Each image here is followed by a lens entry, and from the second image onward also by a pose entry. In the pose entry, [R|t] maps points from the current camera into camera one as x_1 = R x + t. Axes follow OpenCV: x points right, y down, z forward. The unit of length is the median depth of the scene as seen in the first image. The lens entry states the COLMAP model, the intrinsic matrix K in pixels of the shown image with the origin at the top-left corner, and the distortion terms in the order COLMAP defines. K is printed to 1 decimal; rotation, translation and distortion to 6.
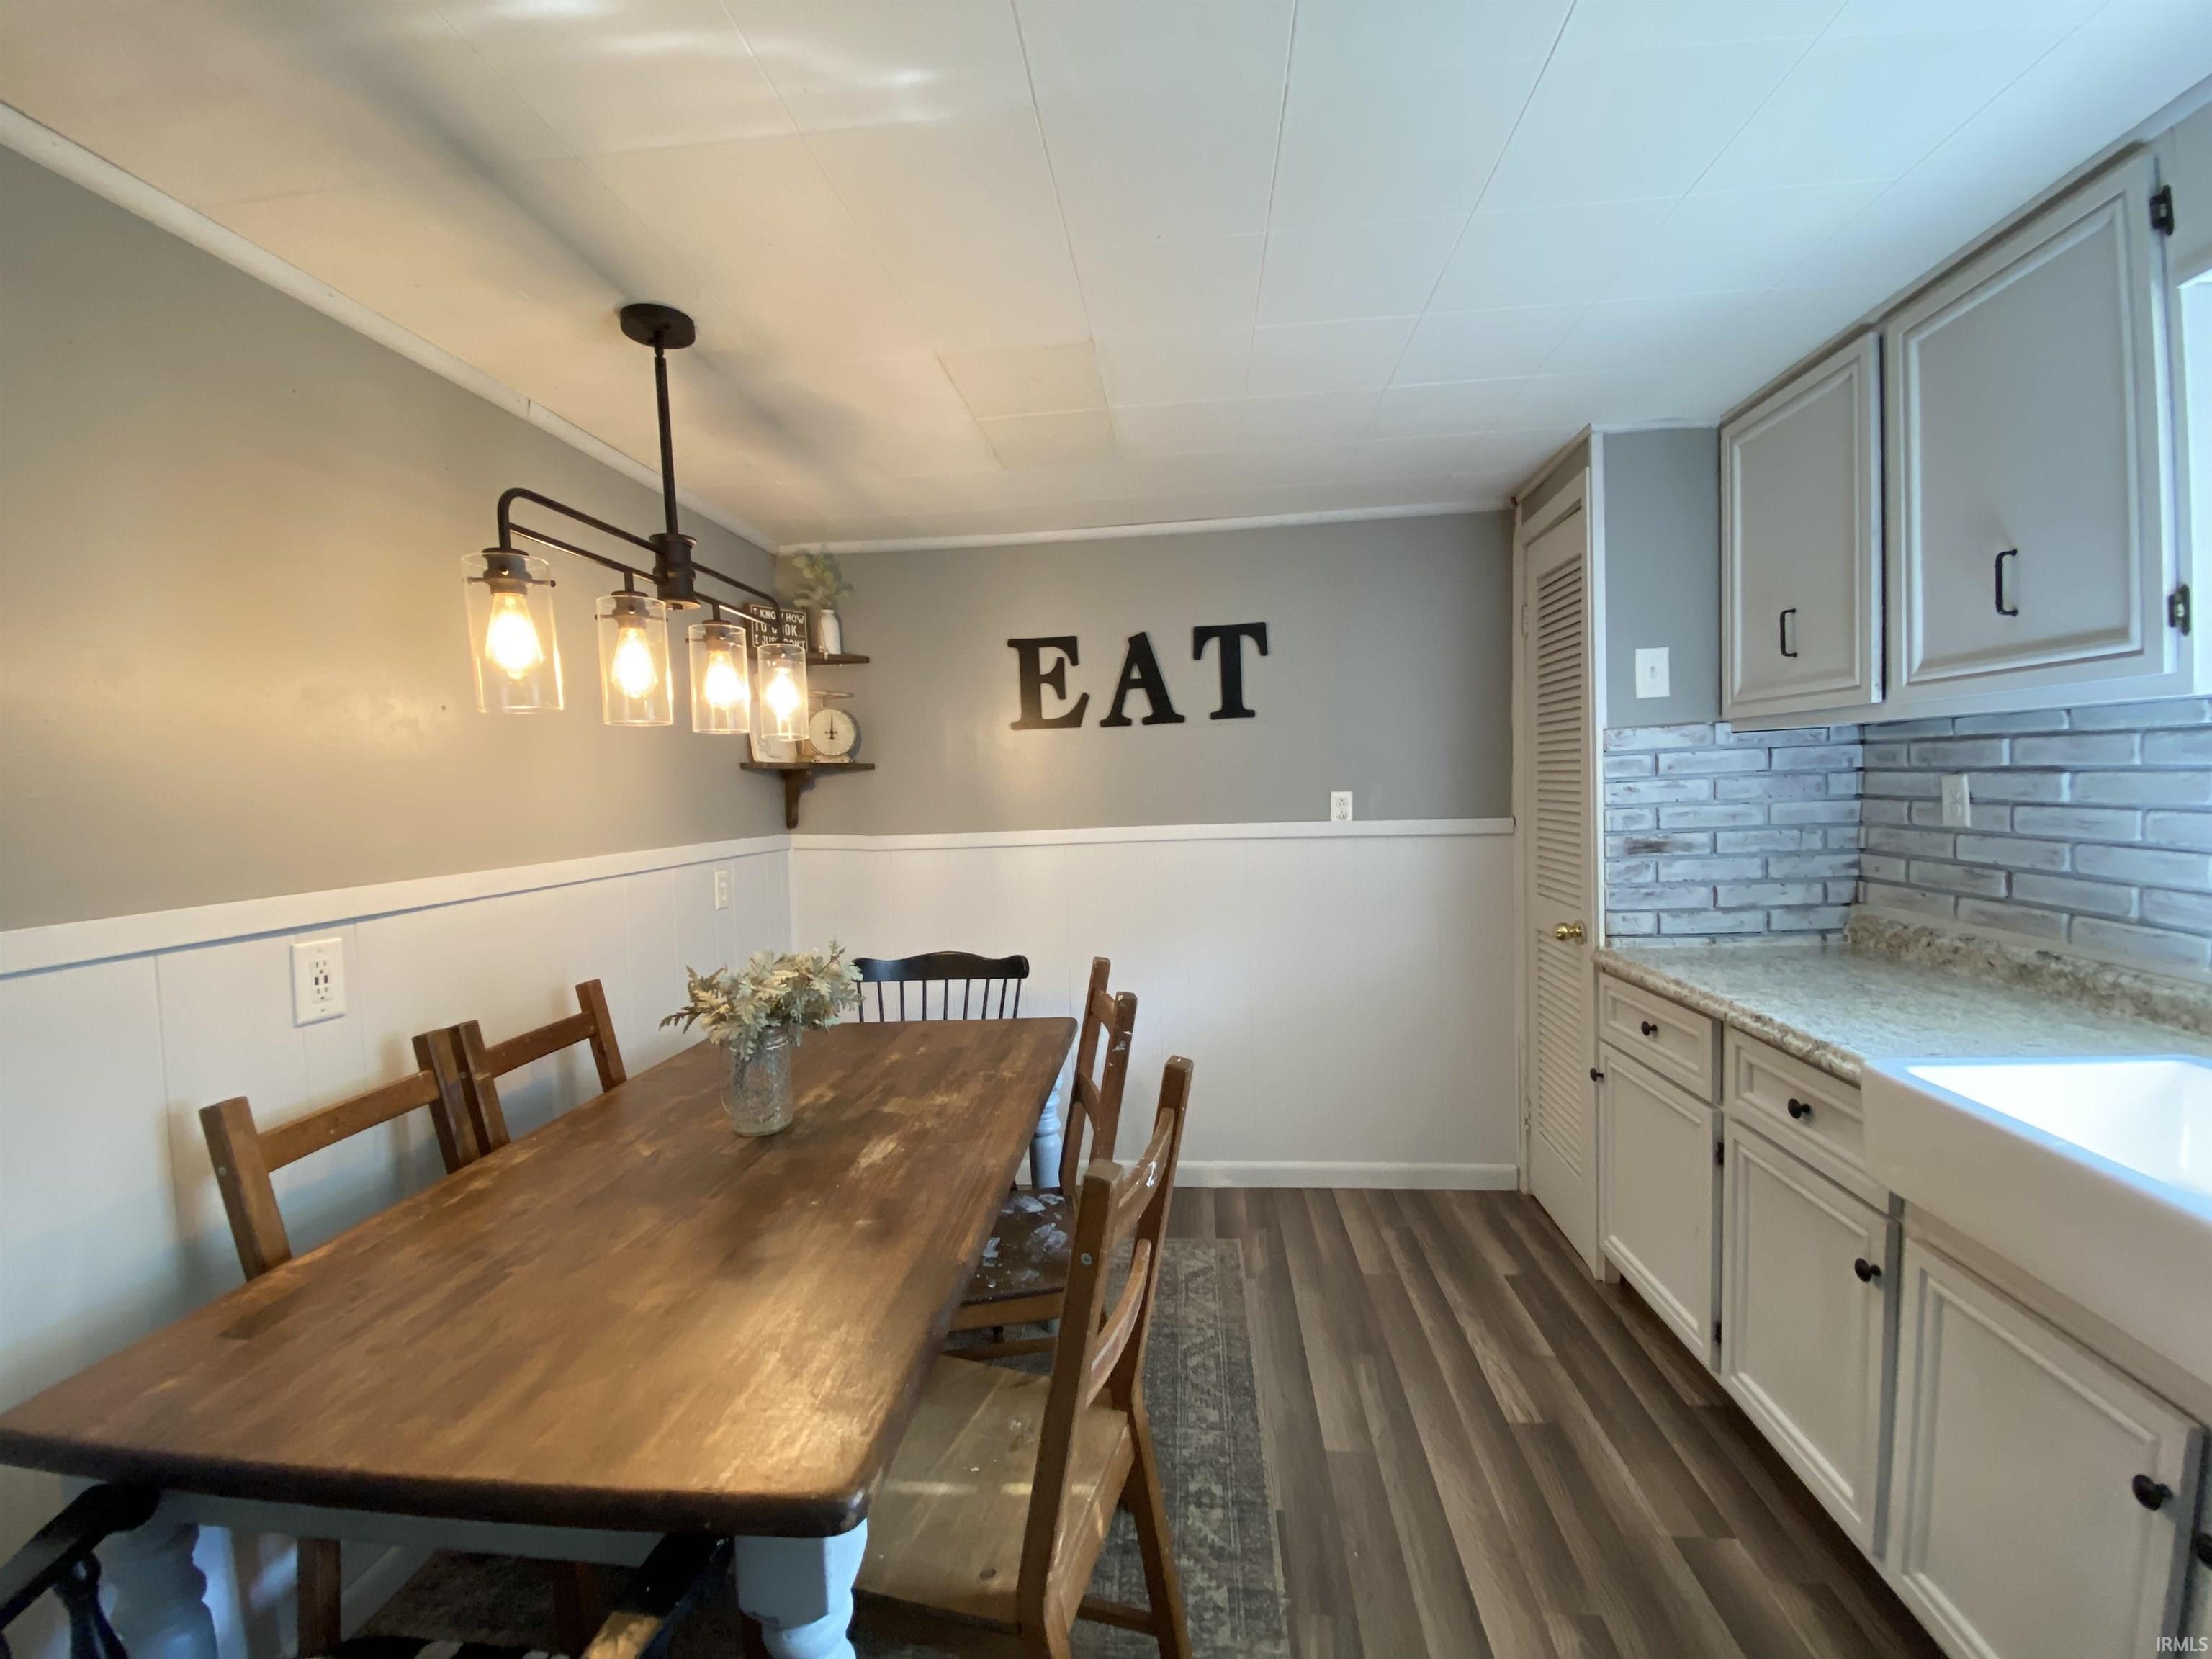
lens RADIAL K [[891.3, 0, 1106.3], [0, 891.3, 831.1], [0, 0, 1]] dist [0.021859, -0.020623]
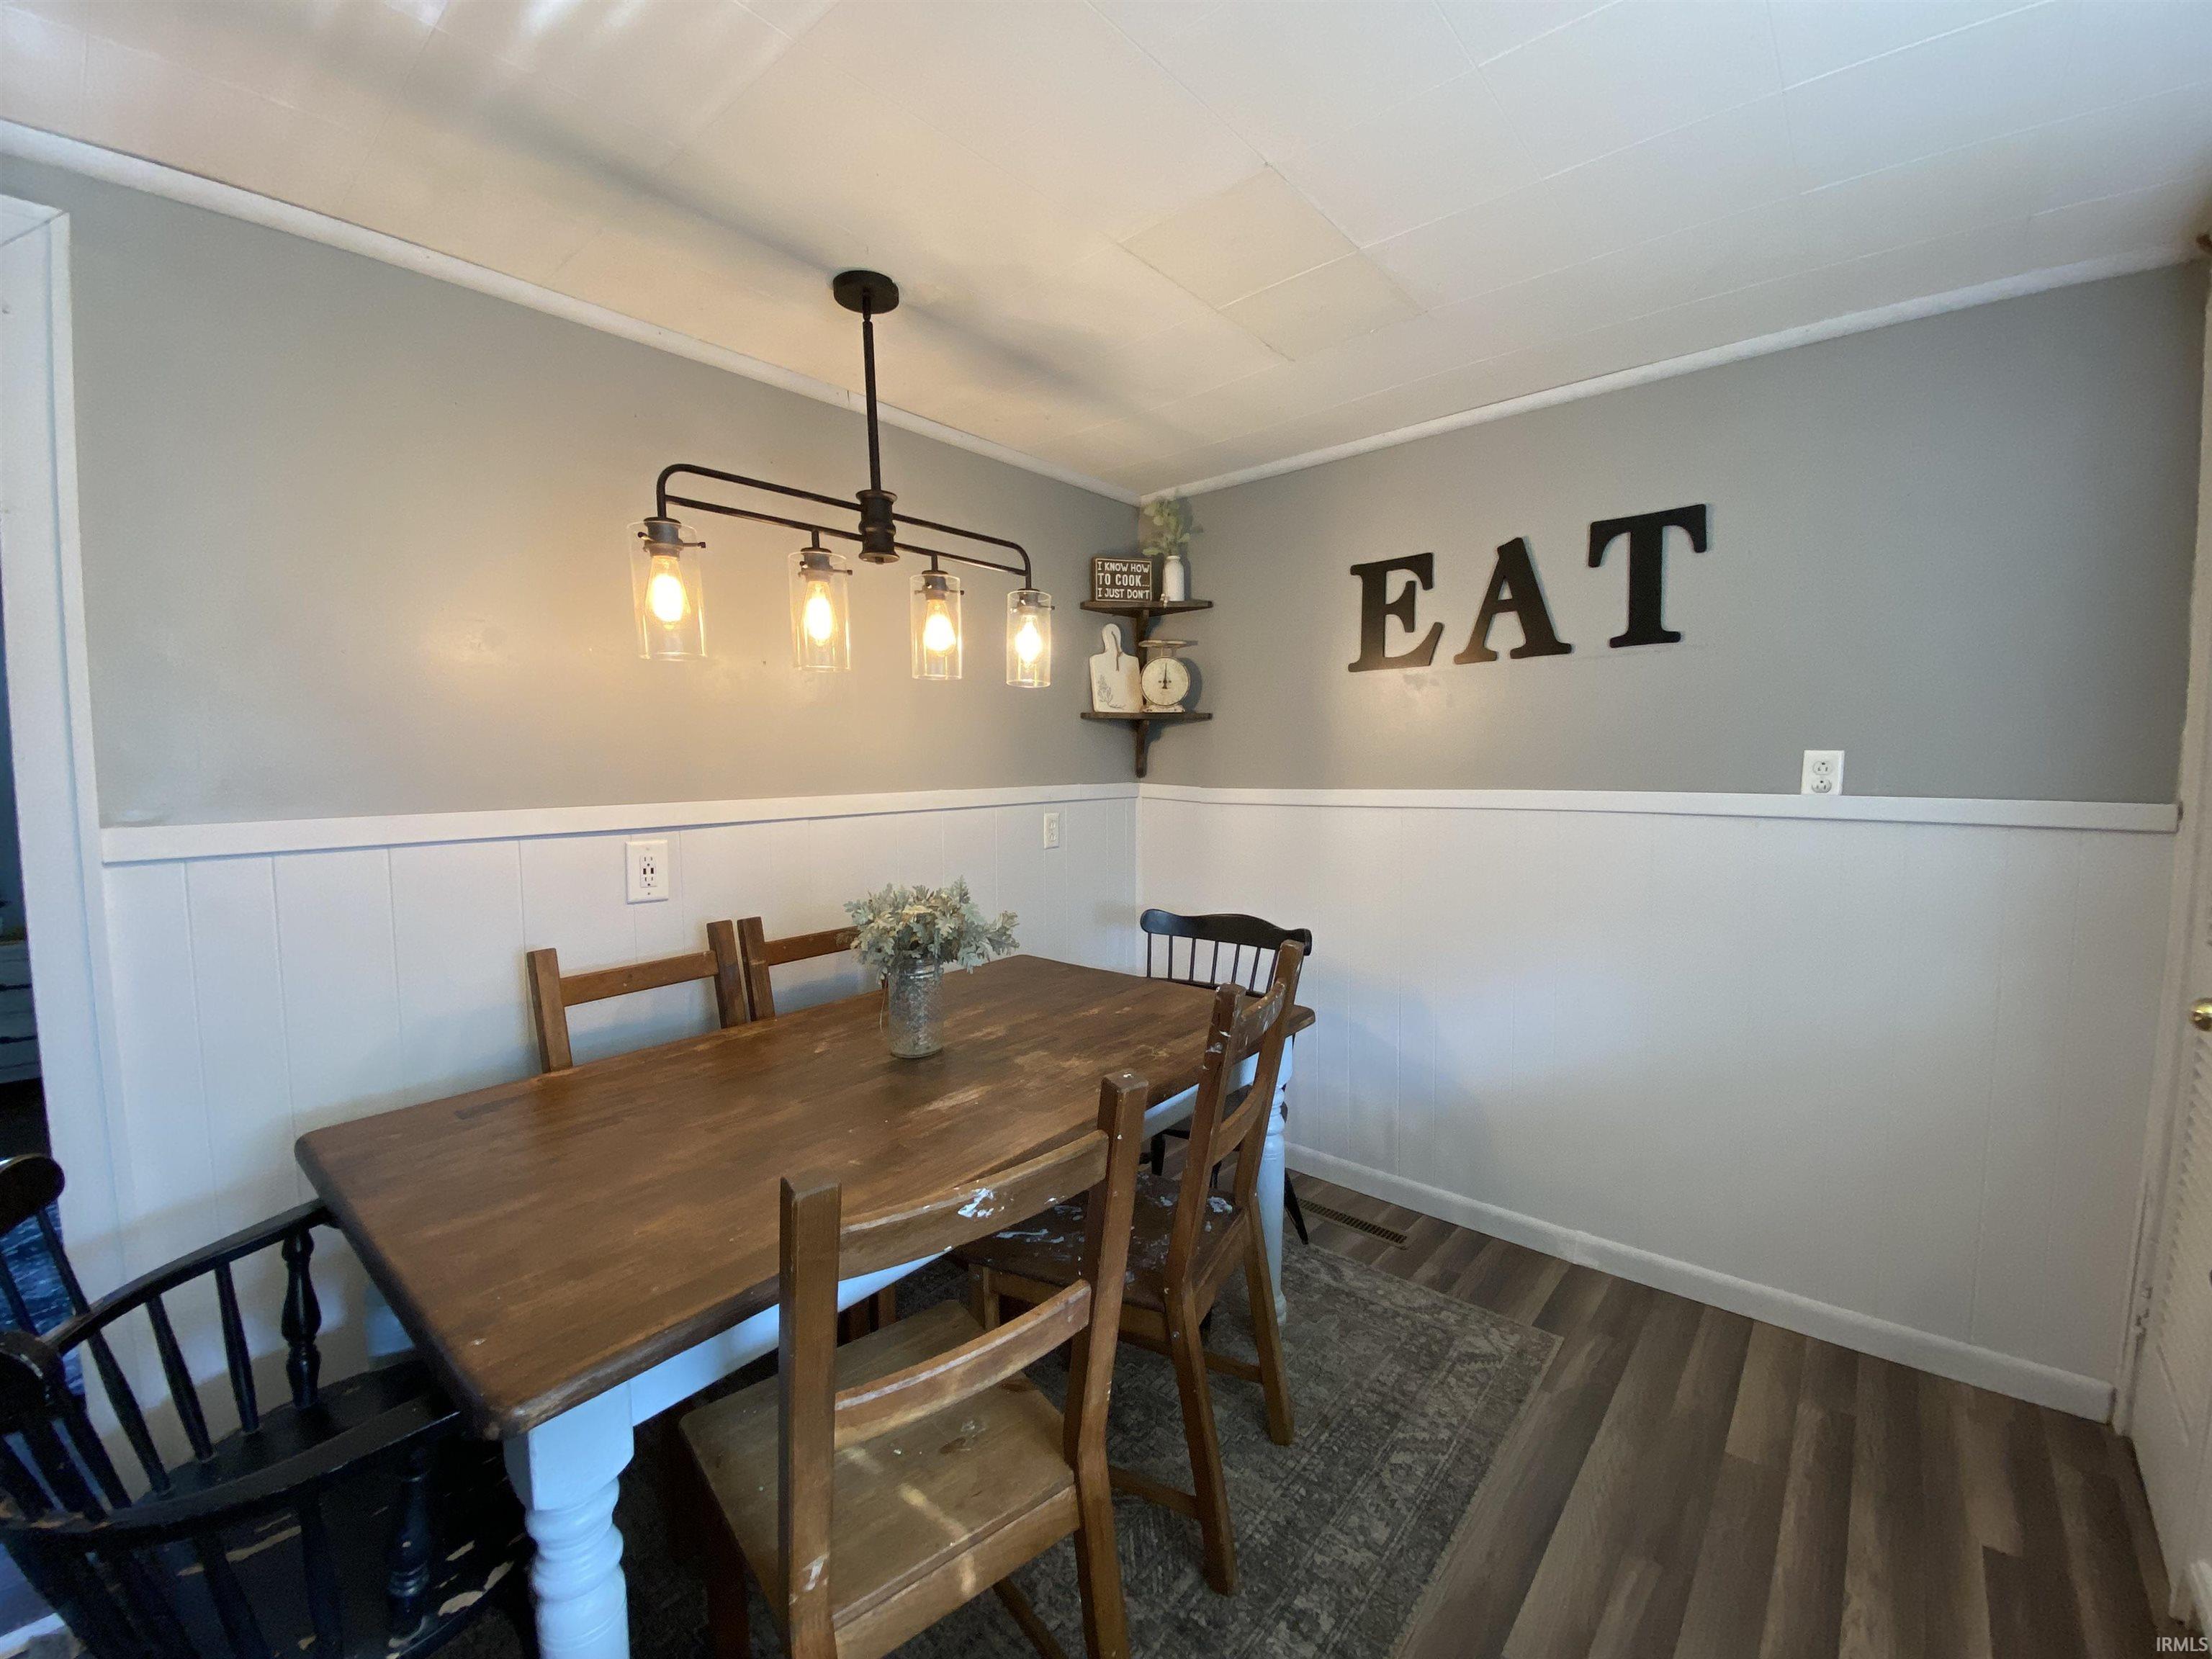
lens RADIAL K [[891.3, 0, 1103.4], [0, 891.3, 834.0], [0, 0, 1]] dist [0.021859, -0.020623]
pose [[0.817902, 0.070081, -0.571074, 0.286914], [-0.042403, 0.997197, 0.061644, 0.000719], [0.573793, -0.026203, 0.818581, 0.204038]]
